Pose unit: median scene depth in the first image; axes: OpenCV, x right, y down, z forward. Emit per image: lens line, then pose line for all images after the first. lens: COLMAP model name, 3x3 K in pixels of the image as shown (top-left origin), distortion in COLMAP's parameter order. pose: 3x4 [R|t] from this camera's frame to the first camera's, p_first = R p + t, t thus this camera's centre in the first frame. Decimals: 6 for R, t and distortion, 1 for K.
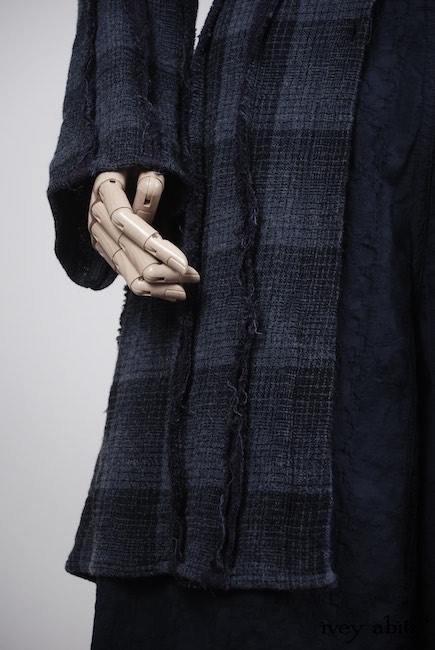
lens RADIAL K [[858.5, 0, 217.6], [0, 858.5, 325.2], [0, 0, 1]] dist [-0.121280, 0.000000]
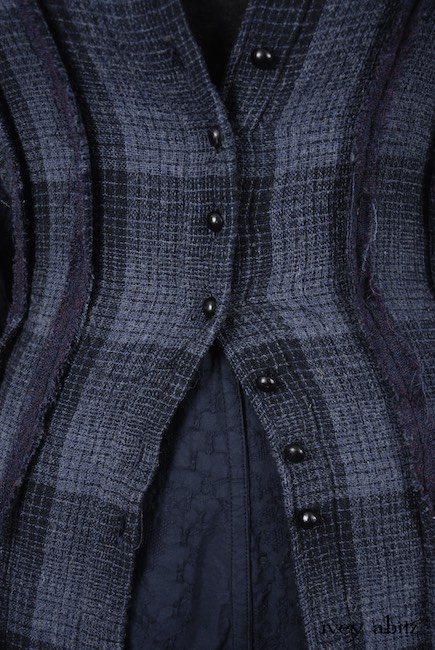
lens RADIAL K [[858.5, 0, 216.8], [0, 858.5, 324.9], [0, 0, 1]] dist [-0.121280, 0.000000]
pose [[0.991090, -0.017370, -0.132055, 0.333254], [0.037108, 0.988214, 0.148515, -0.608466], [0.127919, -0.152092, 0.980053, 0.326136]]
